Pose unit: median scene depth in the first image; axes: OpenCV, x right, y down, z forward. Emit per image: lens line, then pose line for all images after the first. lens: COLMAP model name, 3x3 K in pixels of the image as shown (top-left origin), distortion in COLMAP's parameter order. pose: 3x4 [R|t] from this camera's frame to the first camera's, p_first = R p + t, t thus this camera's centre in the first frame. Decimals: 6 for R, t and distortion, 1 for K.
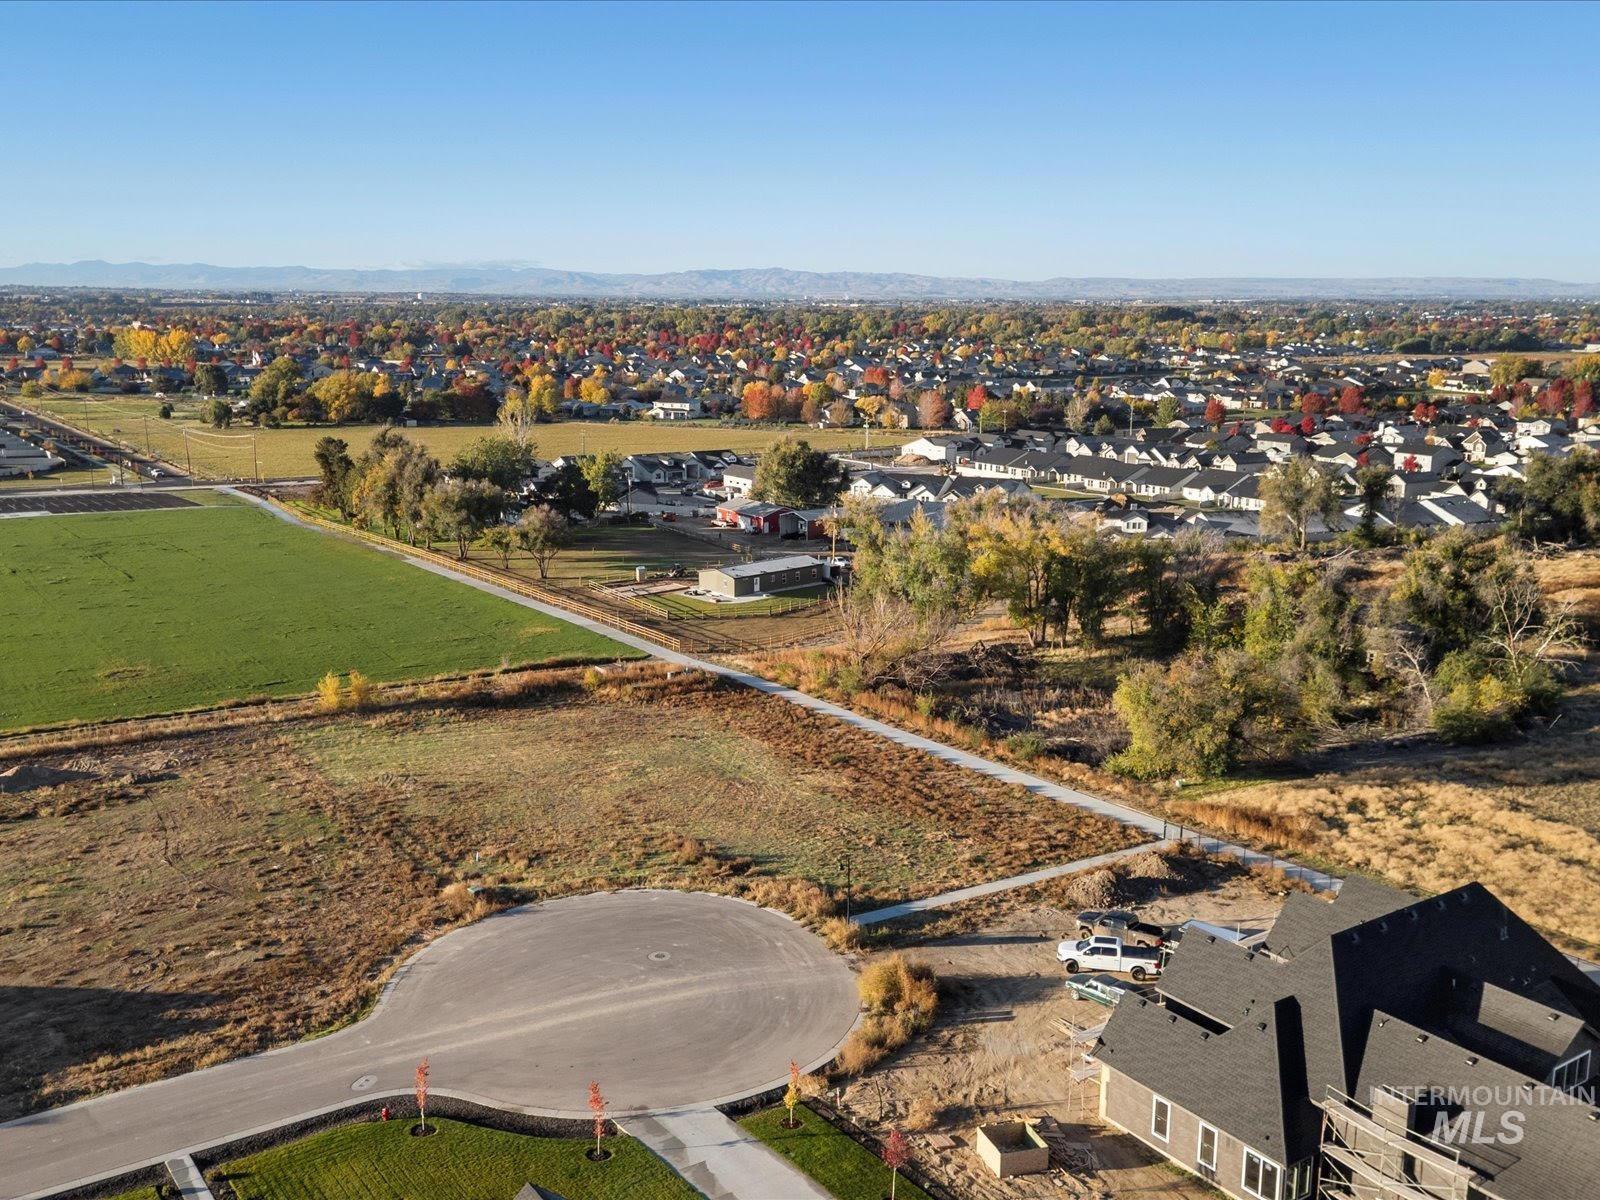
lens RADIAL K [[1476.2, 0, 789.6], [0, 1476.2, 596.1], [0, 0, 1]] dist [0.111367, -0.155154]
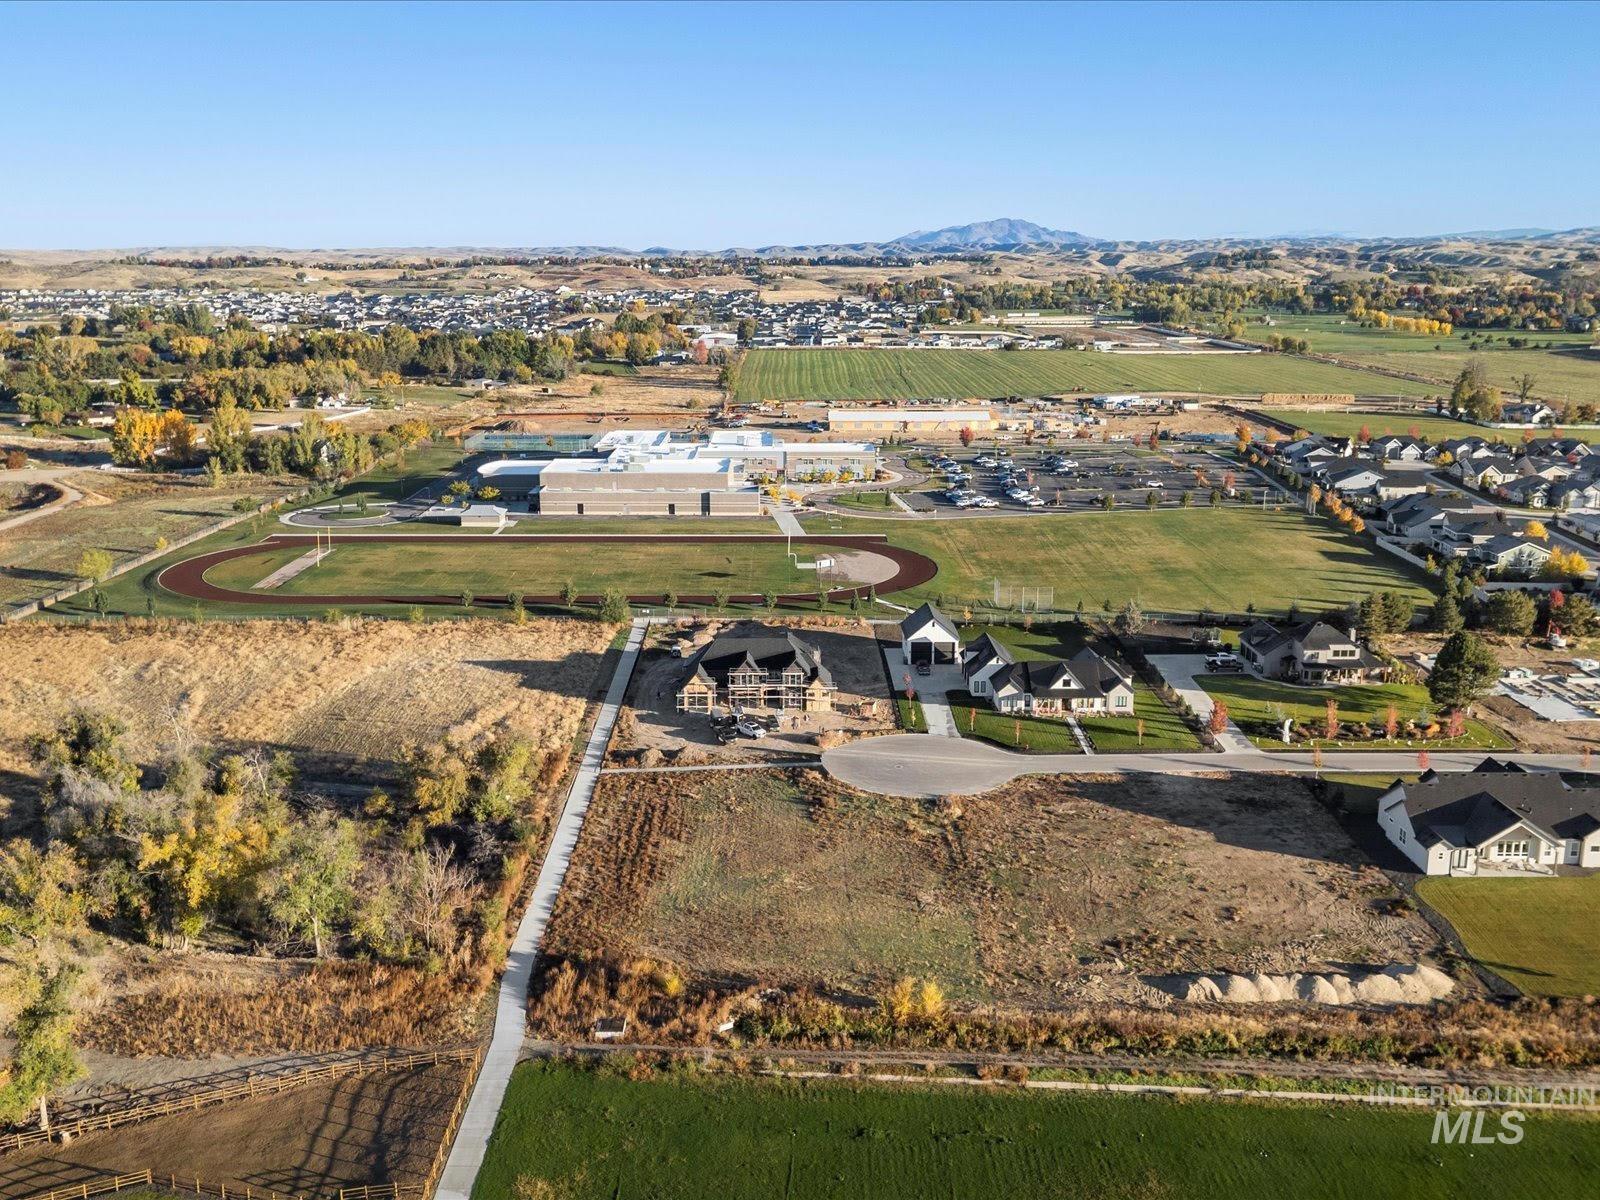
lens RADIAL K [[1476.2, 0, 789.6], [0, 1476.2, 596.1], [0, 0, 1]] dist [0.111367, -0.155154]
pose [[-0.828642, -0.123599, 0.545963, -0.843512], [0.110669, 0.919897, 0.376222, -0.645331], [-0.548730, 0.372174, -0.748586, 1.940716]]
